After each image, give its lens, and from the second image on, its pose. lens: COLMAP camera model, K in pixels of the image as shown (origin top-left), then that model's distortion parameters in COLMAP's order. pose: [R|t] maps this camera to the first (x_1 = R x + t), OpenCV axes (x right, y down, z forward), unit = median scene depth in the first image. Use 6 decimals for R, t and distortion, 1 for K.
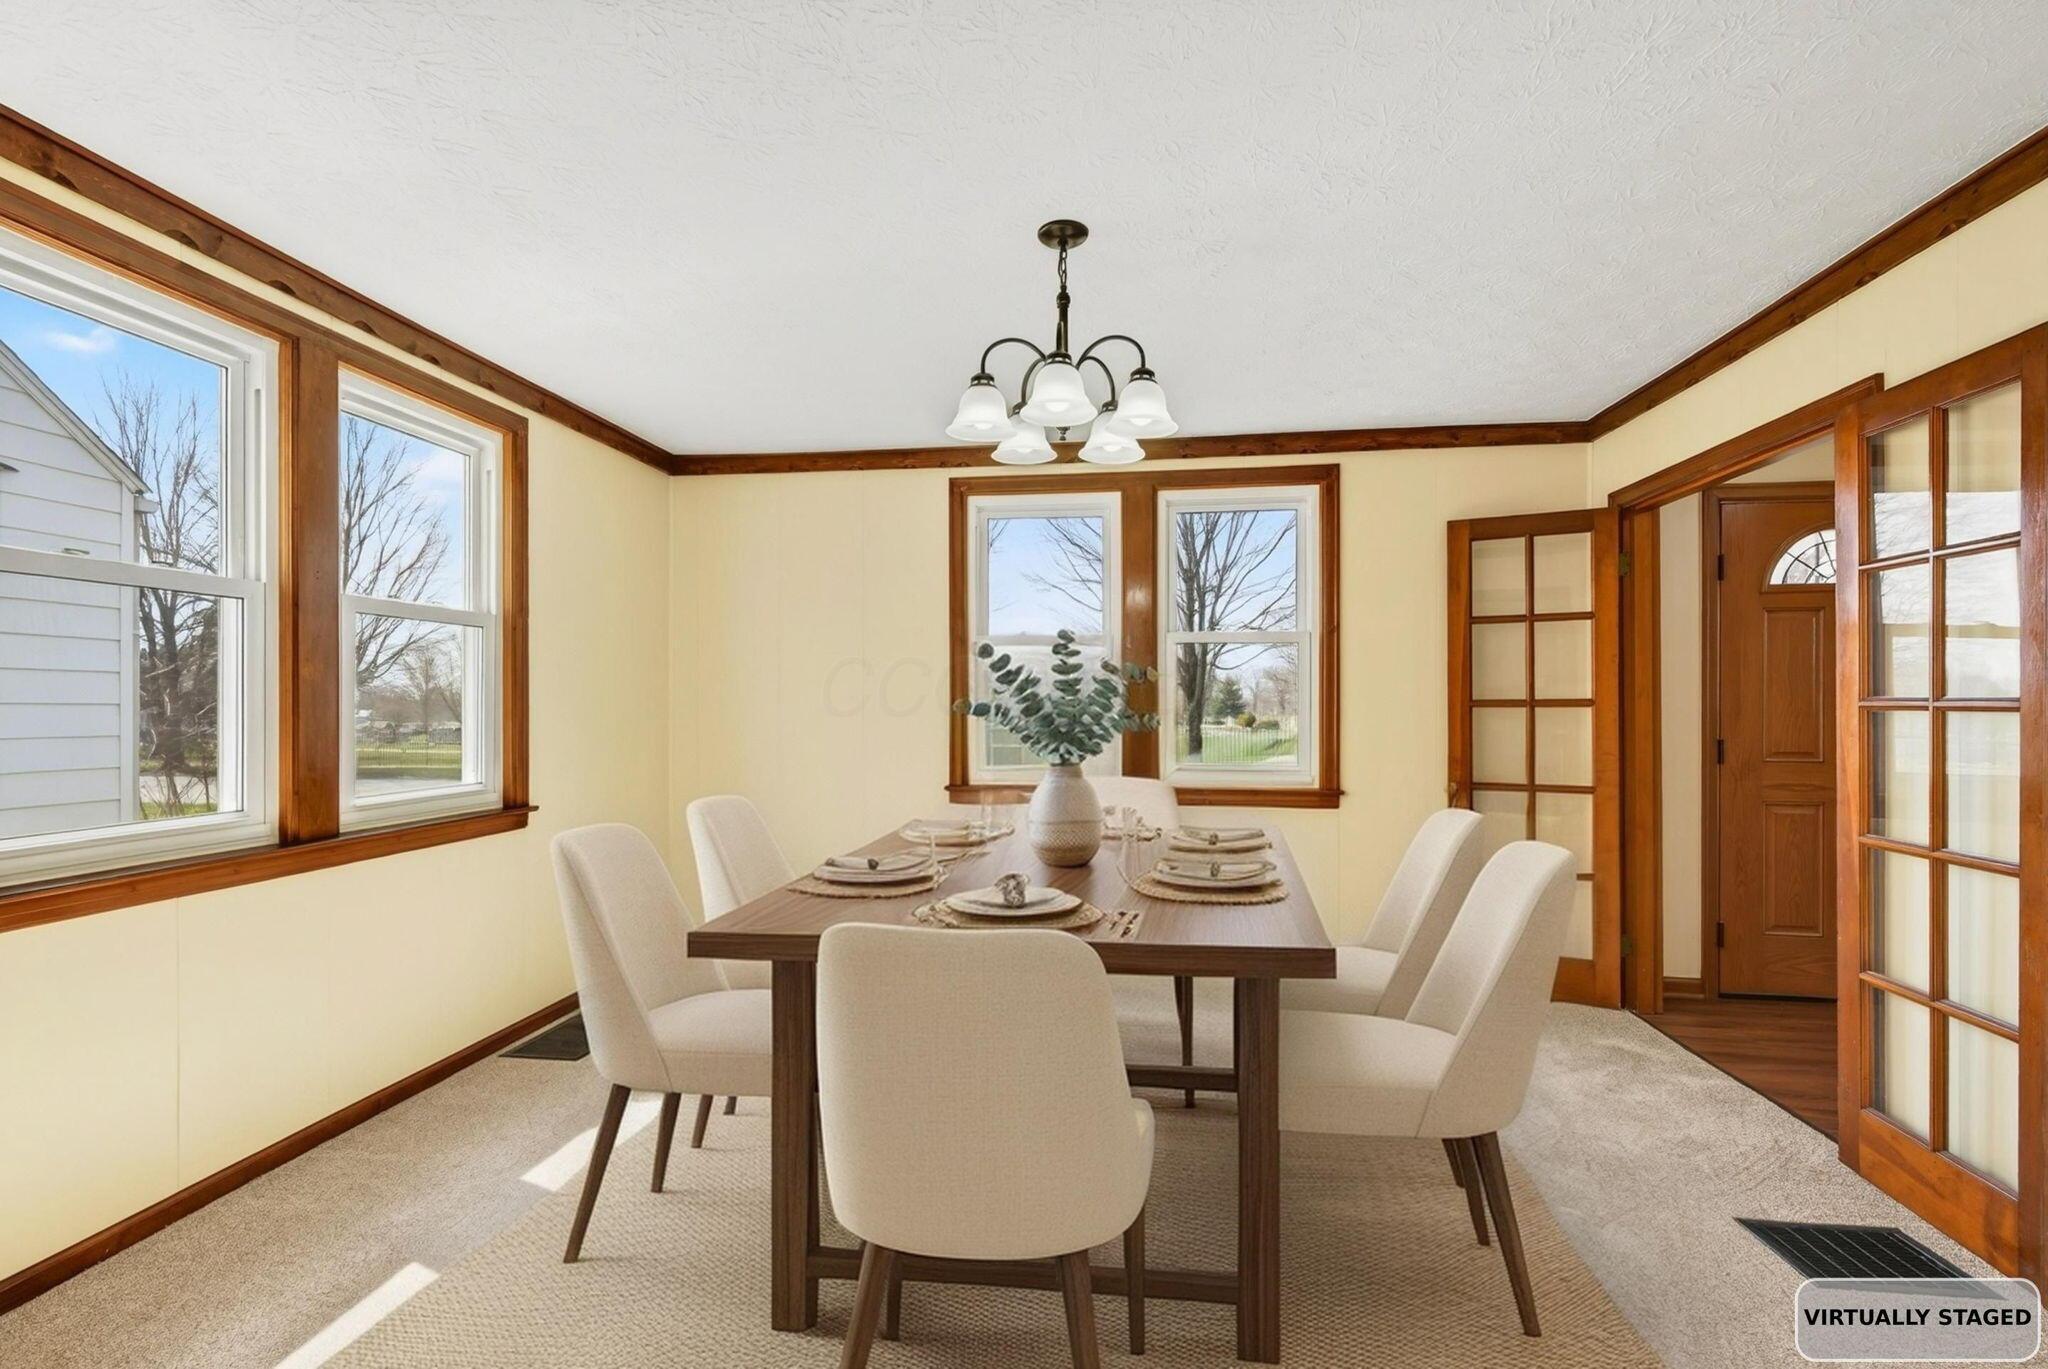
lens RADIAL K [[928.5, 0, 1016.1], [0, 928.5, 704.1], [0, 0, 1]] dist [0.002388, 0.000475]
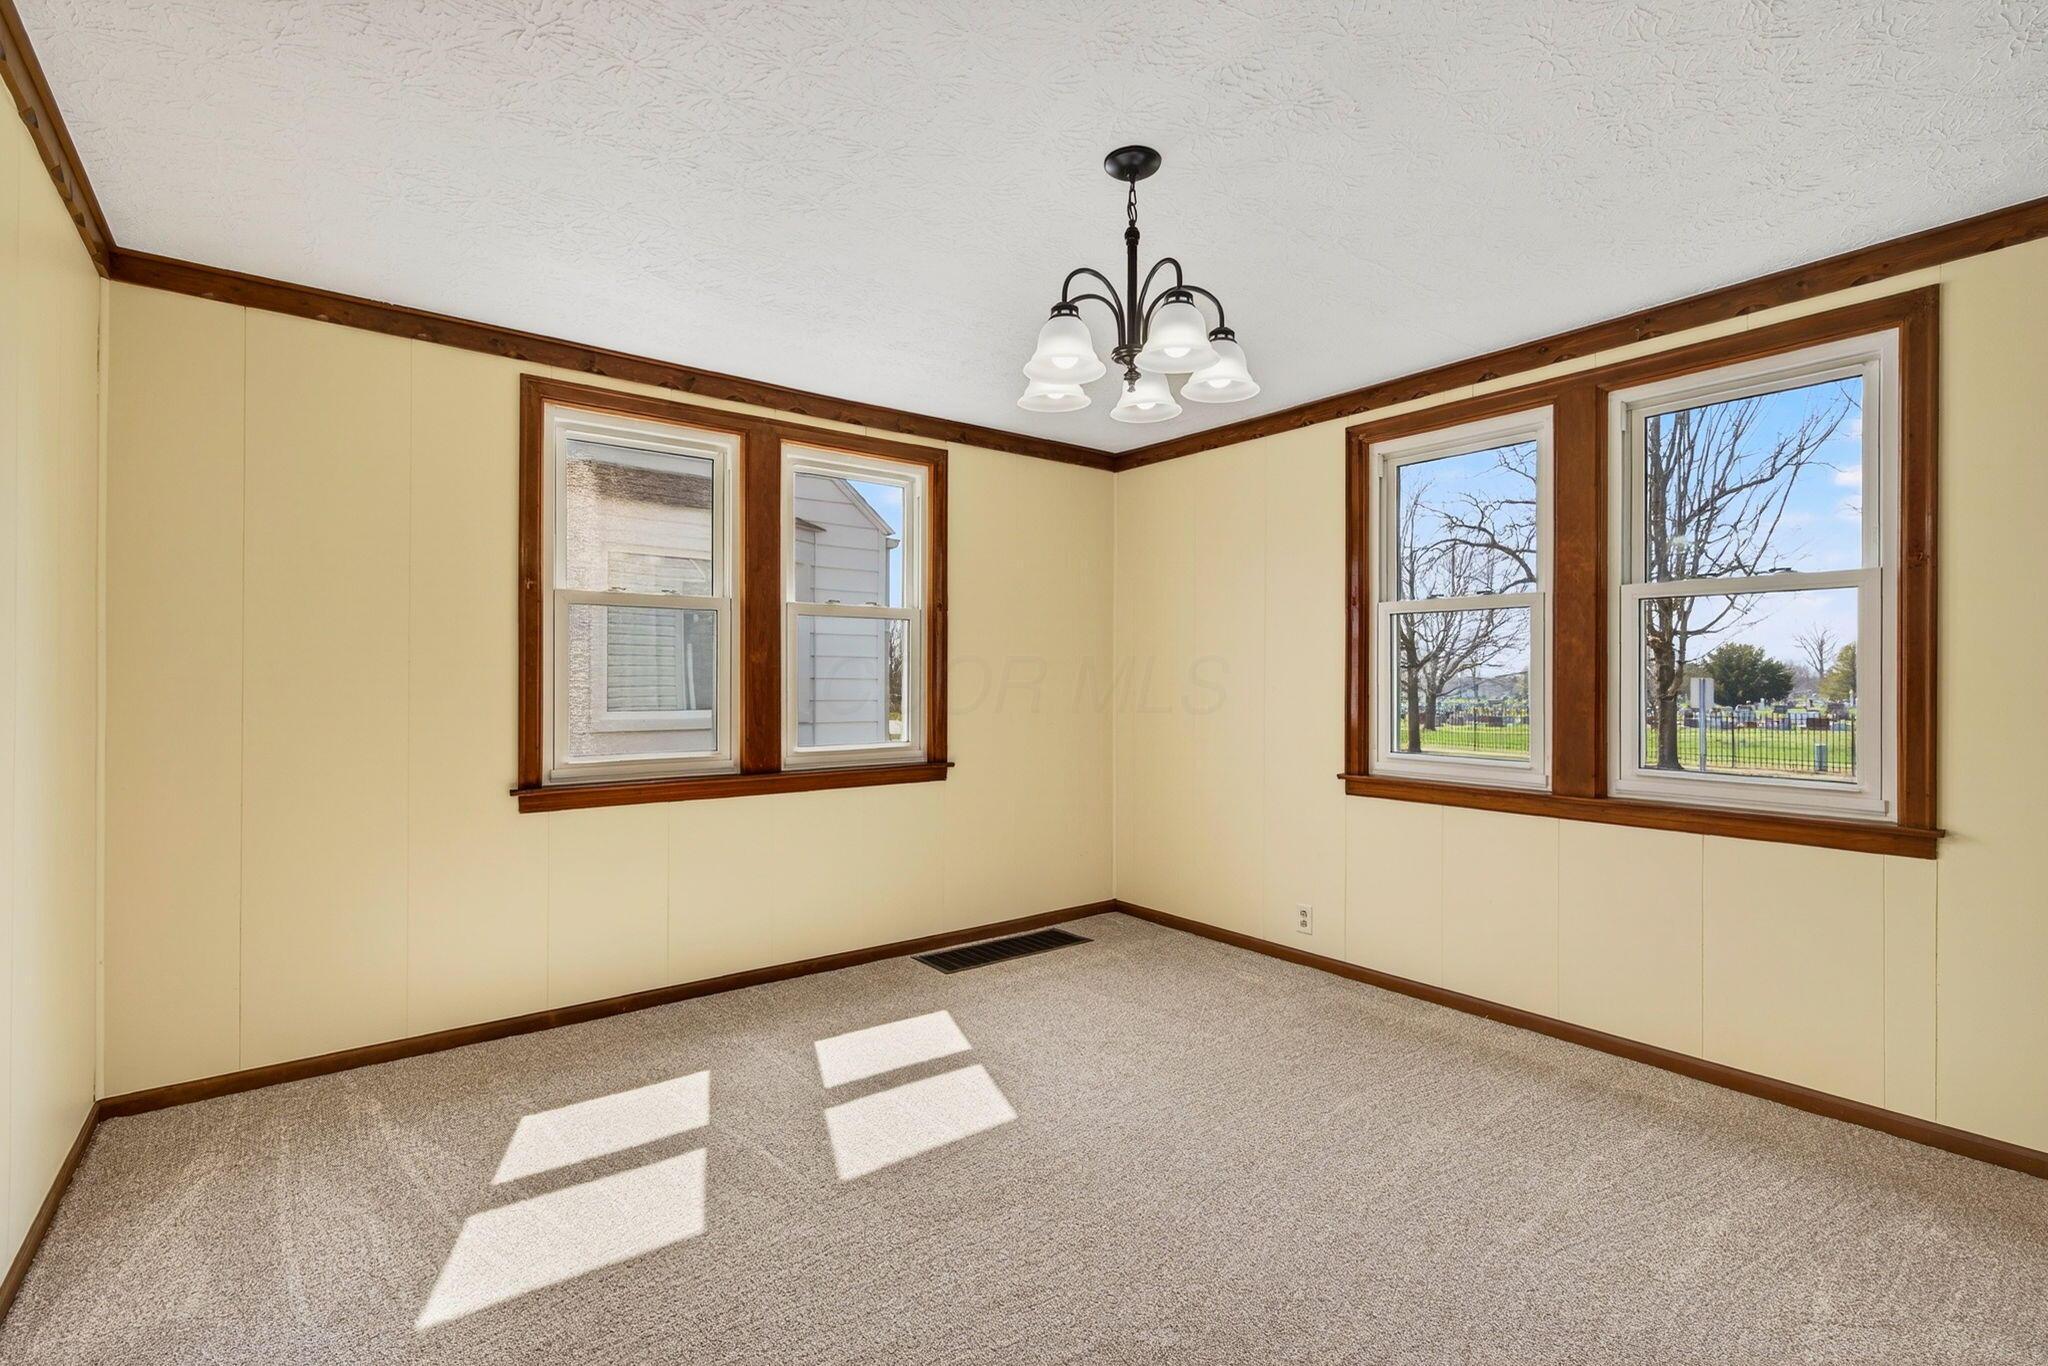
lens RADIAL K [[928.5, 0, 1025.4], [0, 928.5, 677.1], [0, 0, 1]] dist [0.002388, 0.000475]
pose [[0.715113, 0.000997, -0.699008, 0.375350], [-0.004756, 0.999983, -0.003439, -0.000489], [0.698992, 0.005784, 0.715106, 0.171121]]
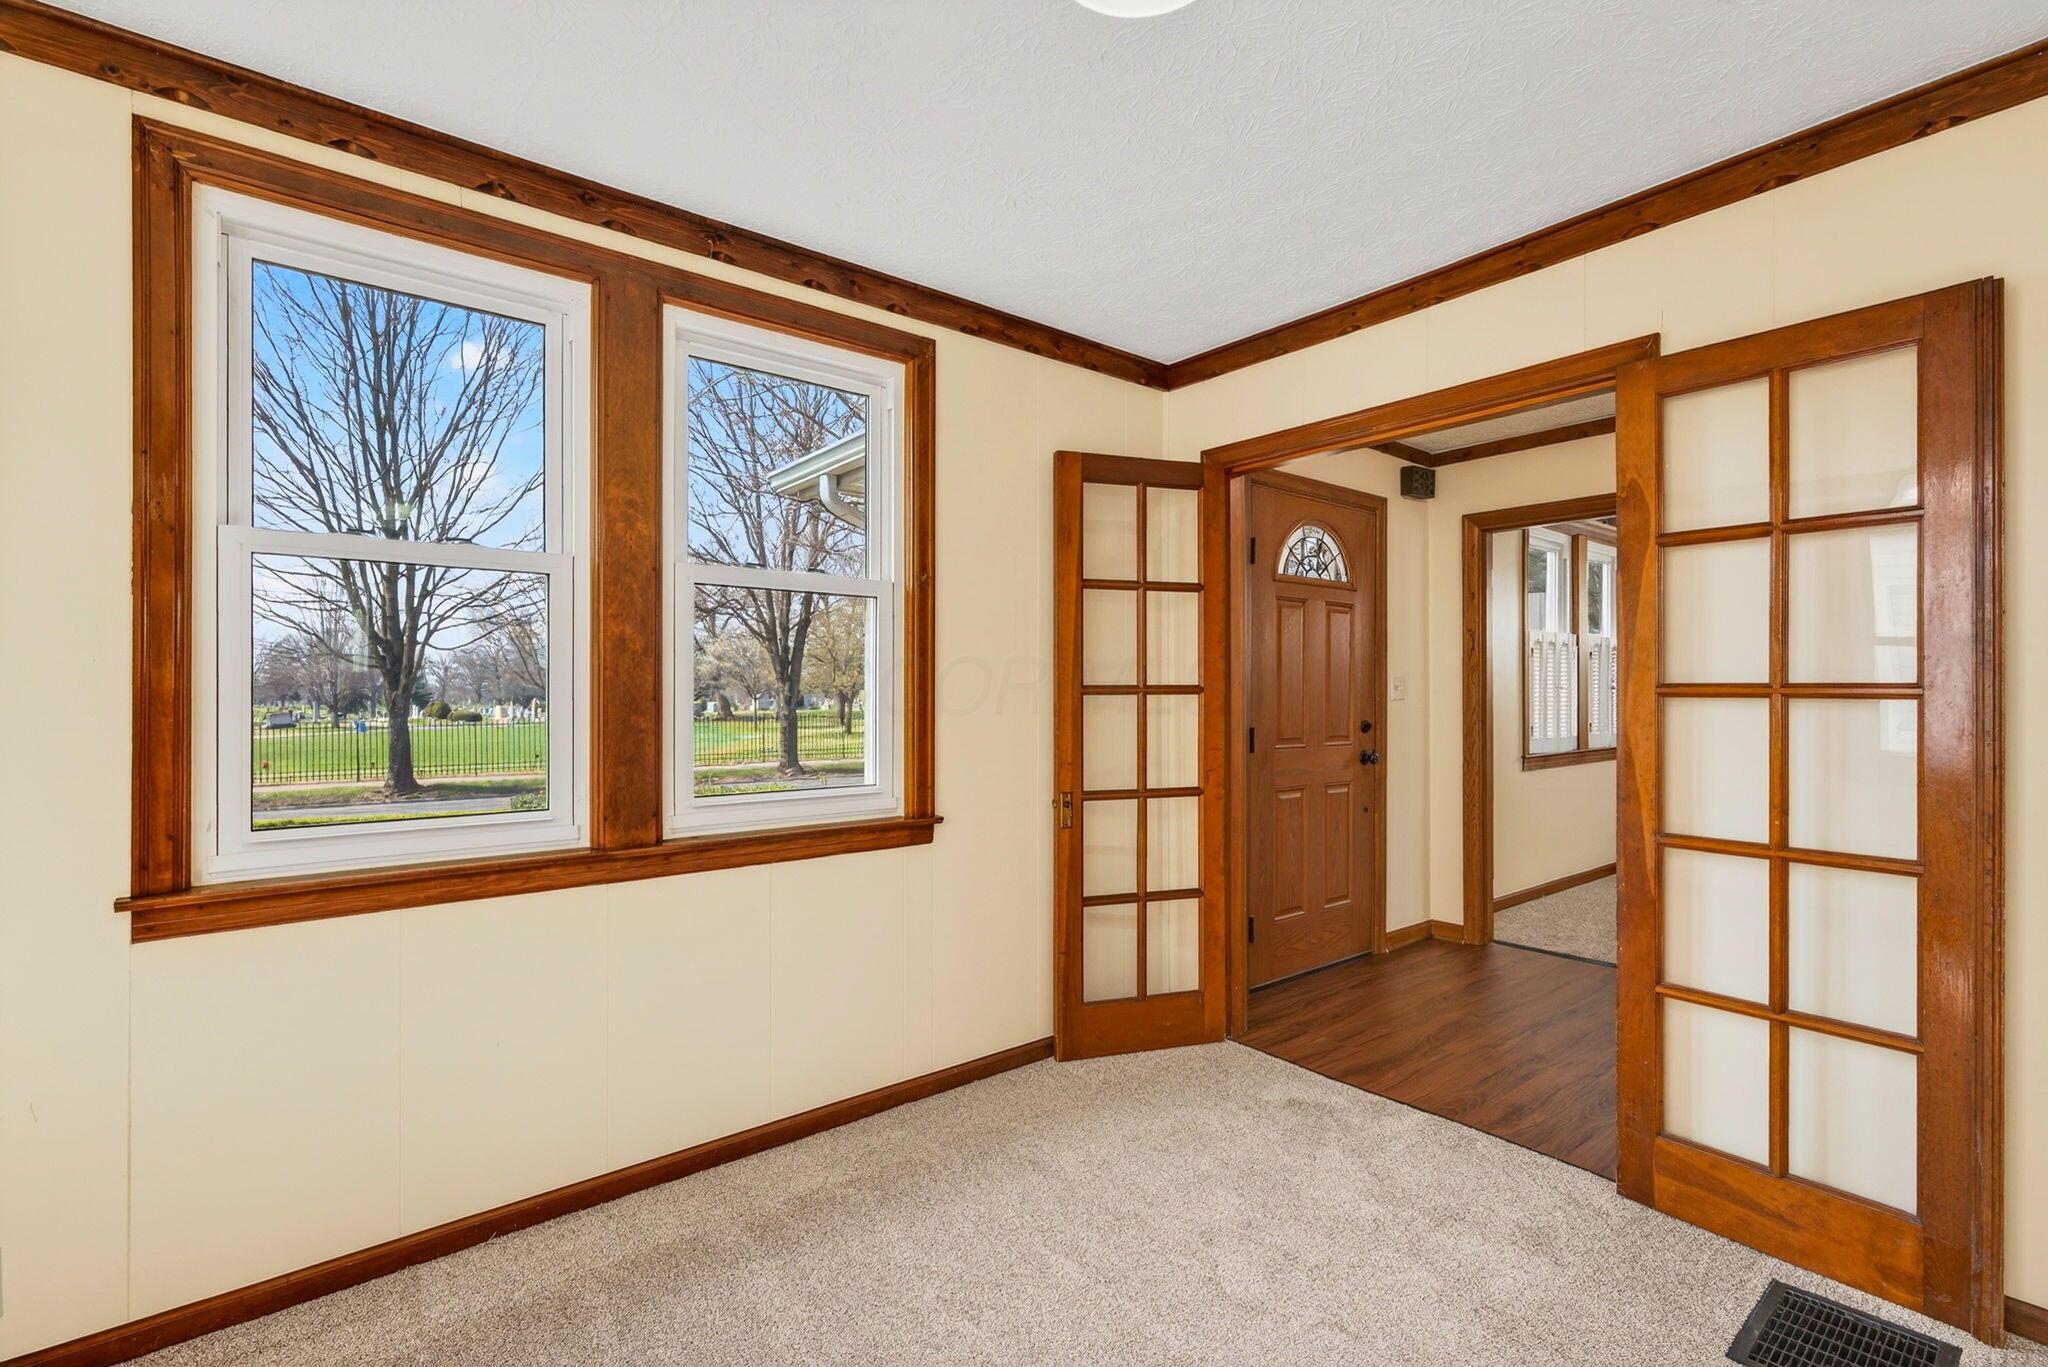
lens RADIAL K [[928.5, 0, 1027.8], [0, 928.5, 690.1], [0, 0, 1]] dist [0.002388, 0.000475]
pose [[0.688550, 0.002113, 0.725186, -0.109419], [-0.000595, 0.999997, -0.002349, 0.001152], [-0.725189, 0.001186, 0.688549, 0.514979]]
